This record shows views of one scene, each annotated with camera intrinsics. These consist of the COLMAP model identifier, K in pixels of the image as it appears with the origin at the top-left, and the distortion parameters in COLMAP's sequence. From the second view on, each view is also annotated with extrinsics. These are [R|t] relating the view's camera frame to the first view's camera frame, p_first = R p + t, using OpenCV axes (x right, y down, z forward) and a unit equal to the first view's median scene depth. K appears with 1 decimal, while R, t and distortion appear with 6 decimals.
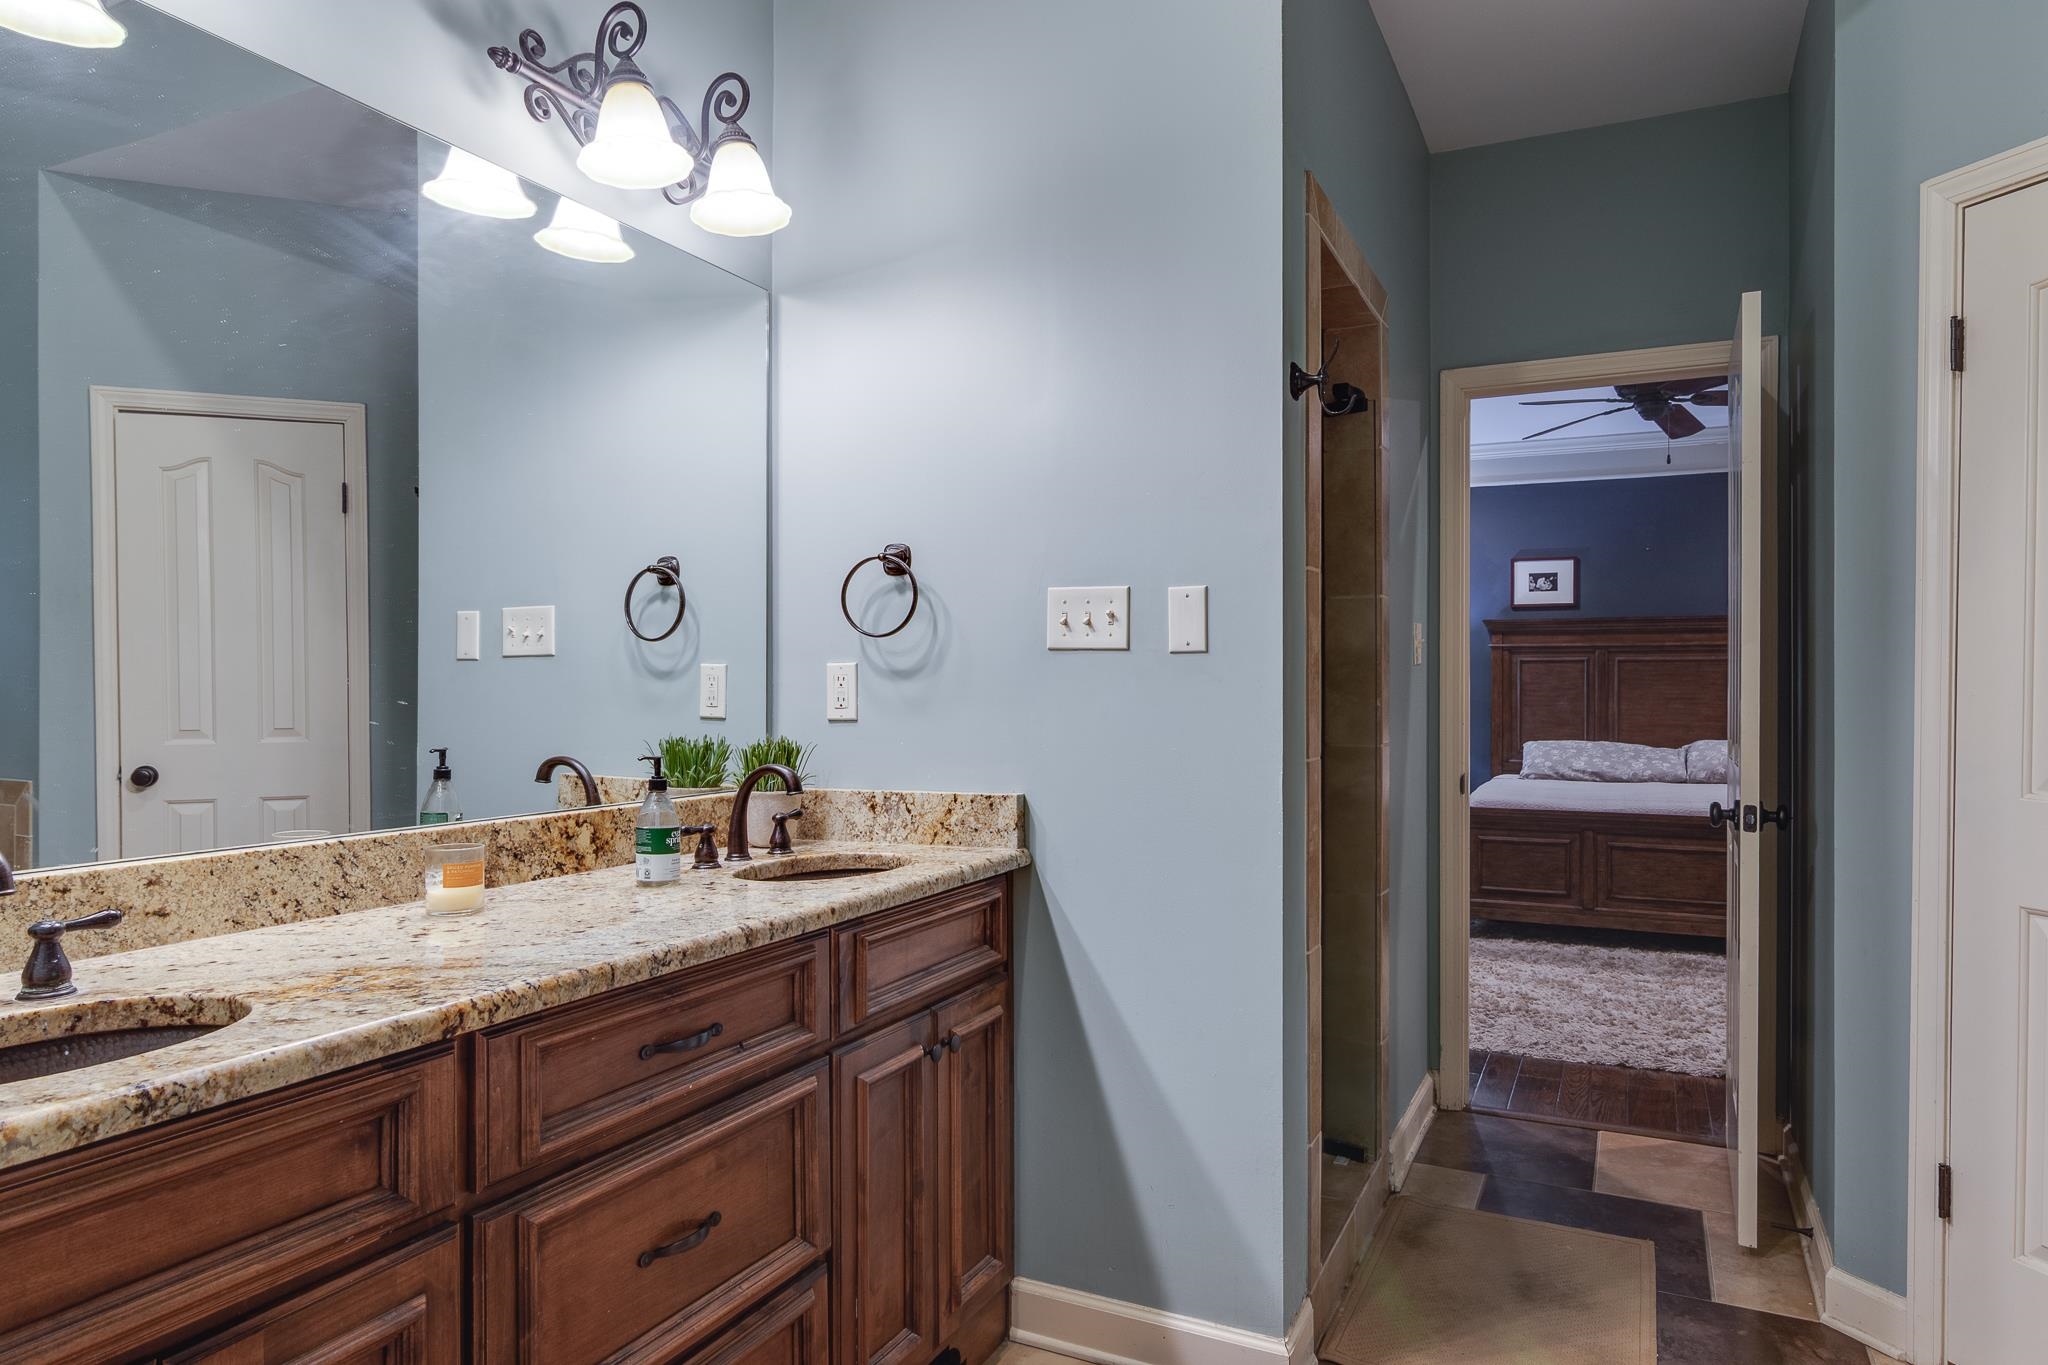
lens RADIAL K [[1268.9, 0, 1025.1], [0, 1268.9, 690.2], [0, 0, 1]] dist [0.005243, 0.000425]
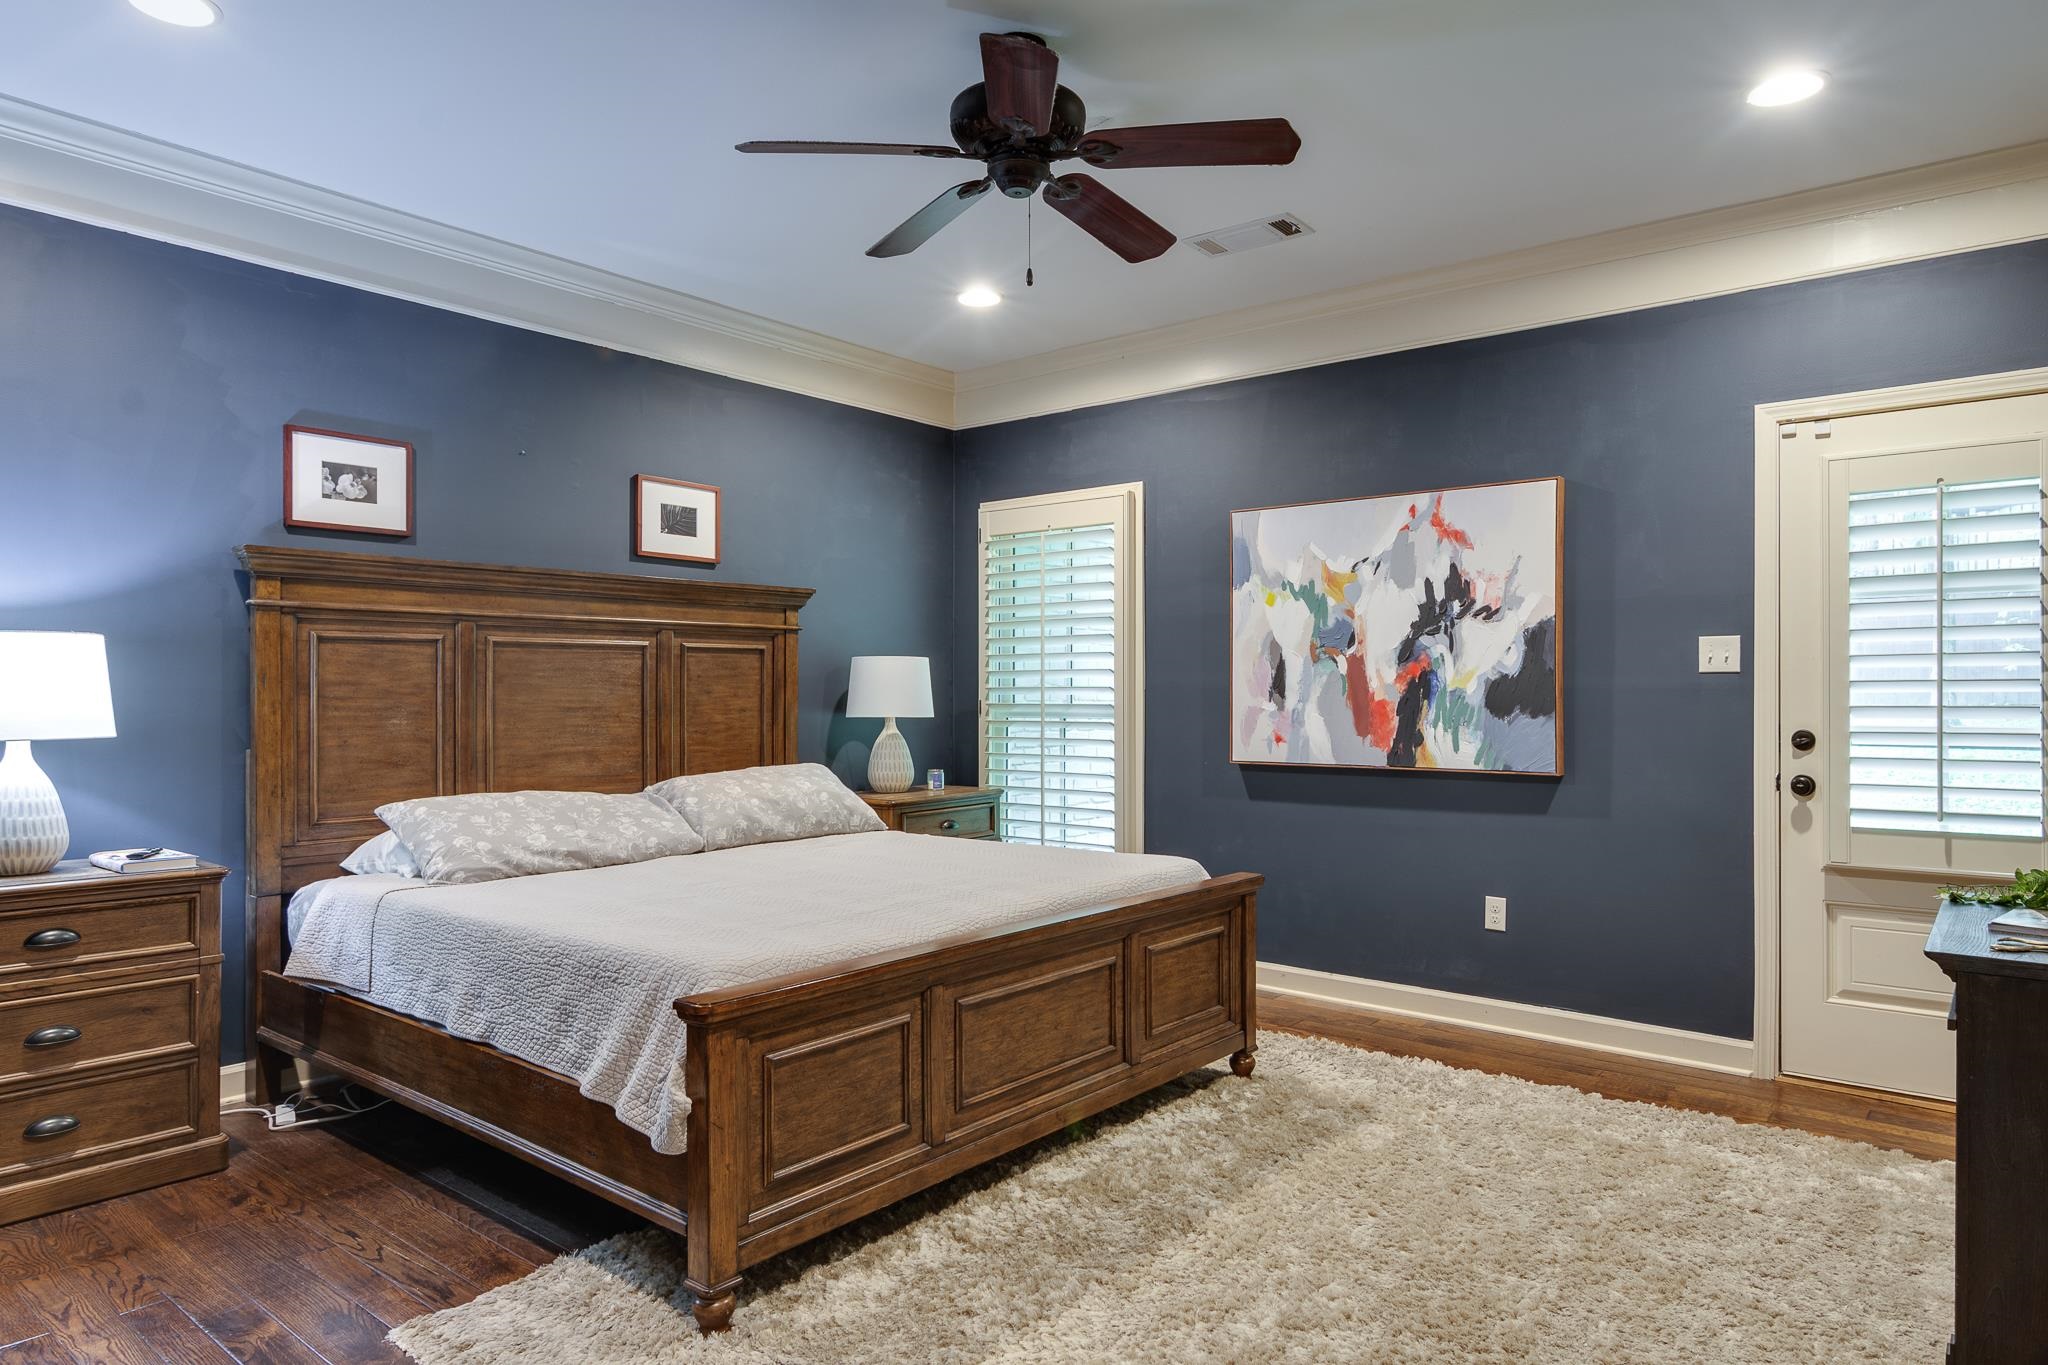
lens RADIAL K [[1268.9, 0, 1024.2], [0, 1268.9, 680.8], [0, 0, 1]] dist [0.005243, 0.000425]
pose [[0.224121, 0.000840, 0.974561, -0.024975], [-0.001758, 0.999998, -0.000458, -0.006526], [-0.974560, -0.001610, 0.224122, 0.630219]]
